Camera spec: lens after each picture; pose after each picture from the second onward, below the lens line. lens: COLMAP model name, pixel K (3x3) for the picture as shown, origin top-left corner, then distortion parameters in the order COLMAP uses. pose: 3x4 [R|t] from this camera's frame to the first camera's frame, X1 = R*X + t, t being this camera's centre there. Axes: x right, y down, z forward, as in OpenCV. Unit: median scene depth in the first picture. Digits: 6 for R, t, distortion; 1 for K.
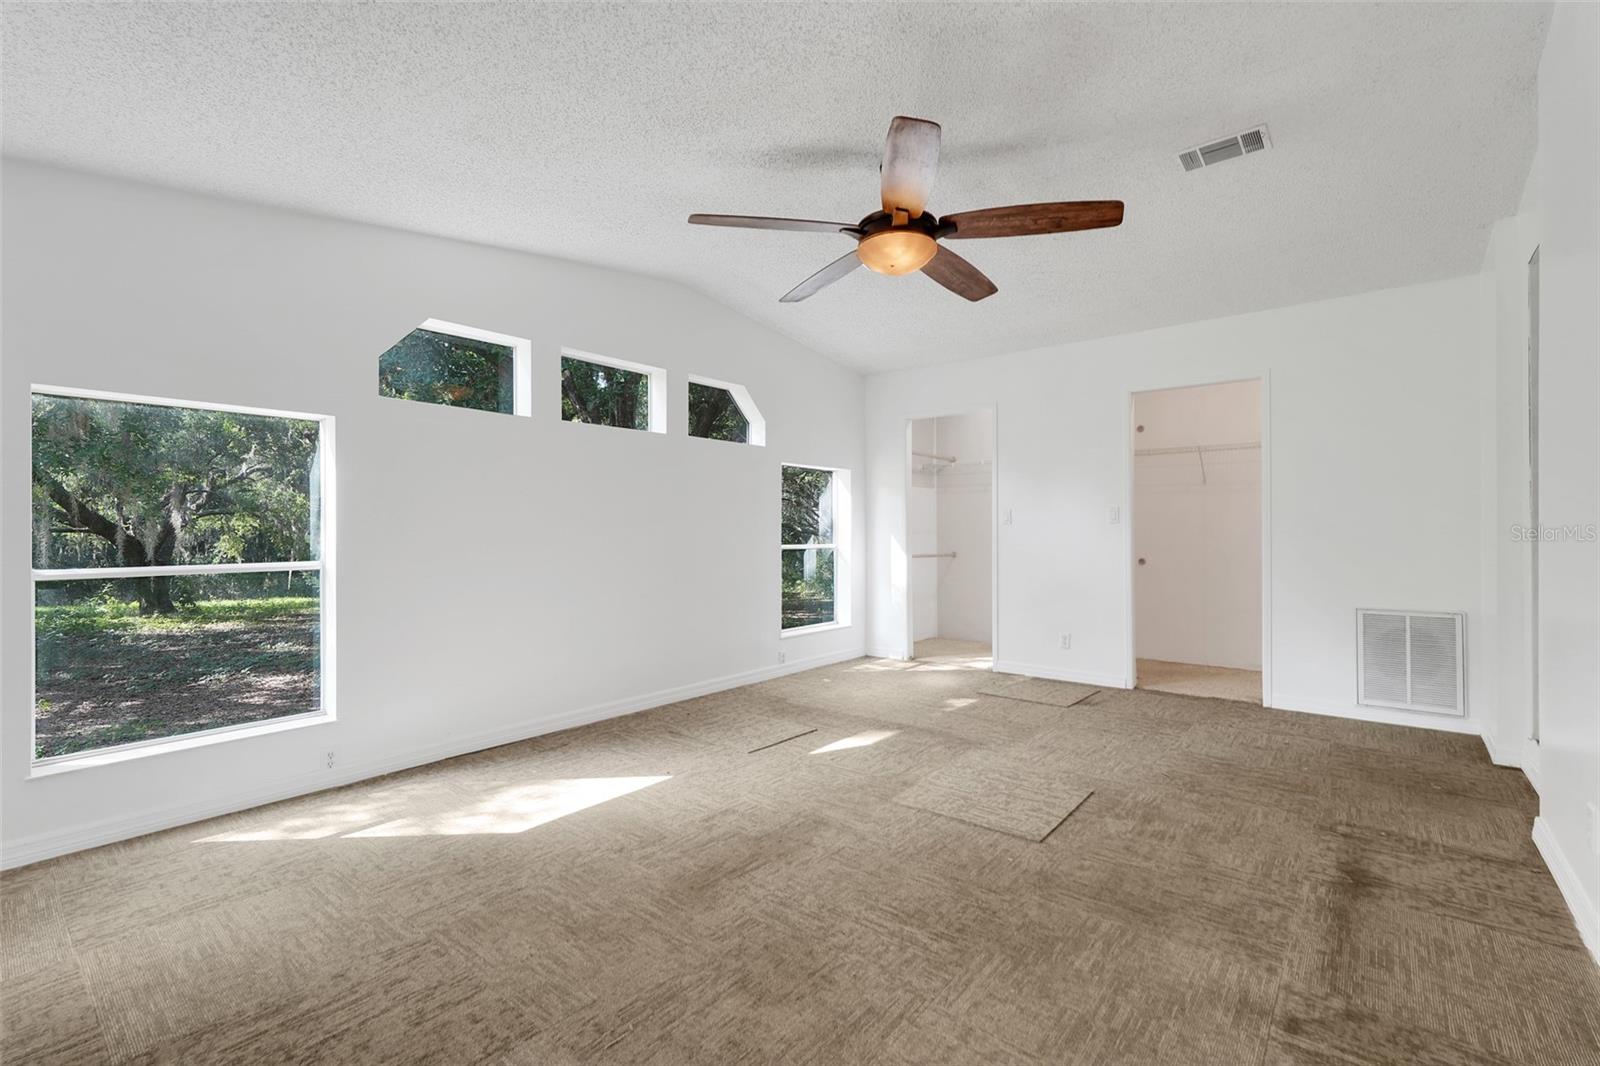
lens RADIAL K [[699.8, 0, 801.7], [0, 699.8, 538.7], [0, 0, 1]] dist [-0.011764, 0.008927]
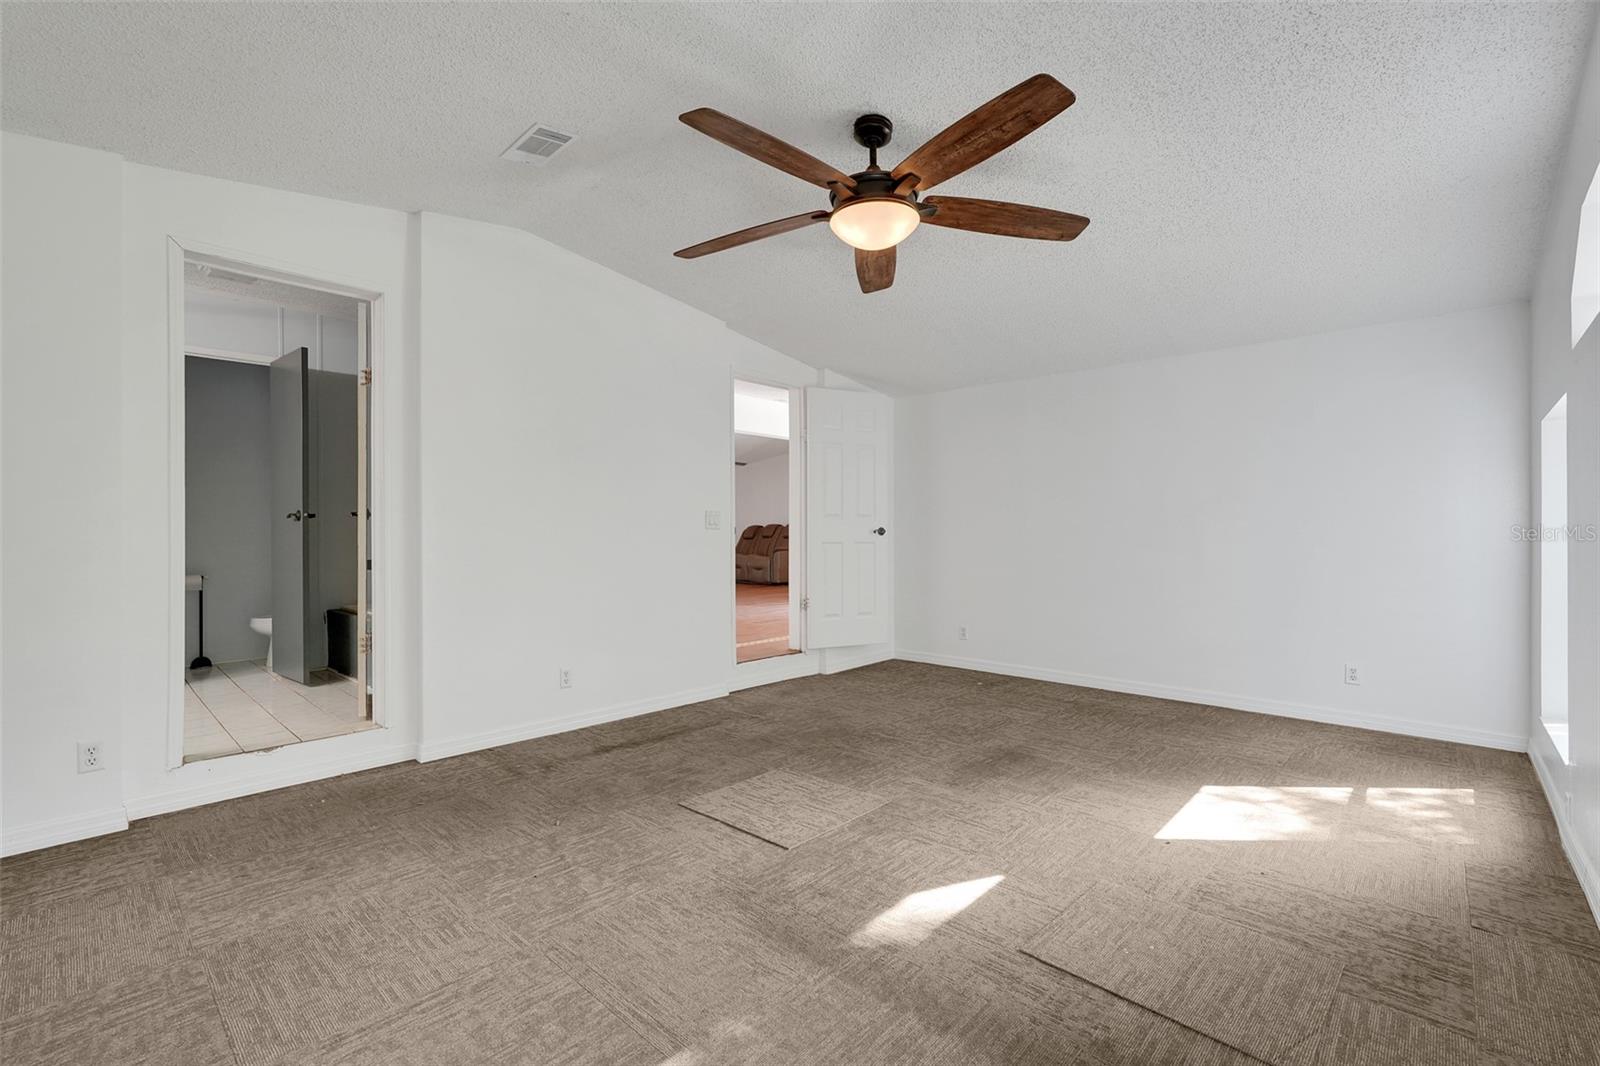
lens RADIAL K [[699.8, 0, 801.7], [0, 699.8, 538.7], [0, 0, 1]] dist [-0.011764, 0.008927]
pose [[-0.998485, 0.003034, 0.054948, 0.217041], [0.003684, 0.999924, 0.011736, -0.021269], [-0.054909, 0.011920, -0.998420, 2.220900]]
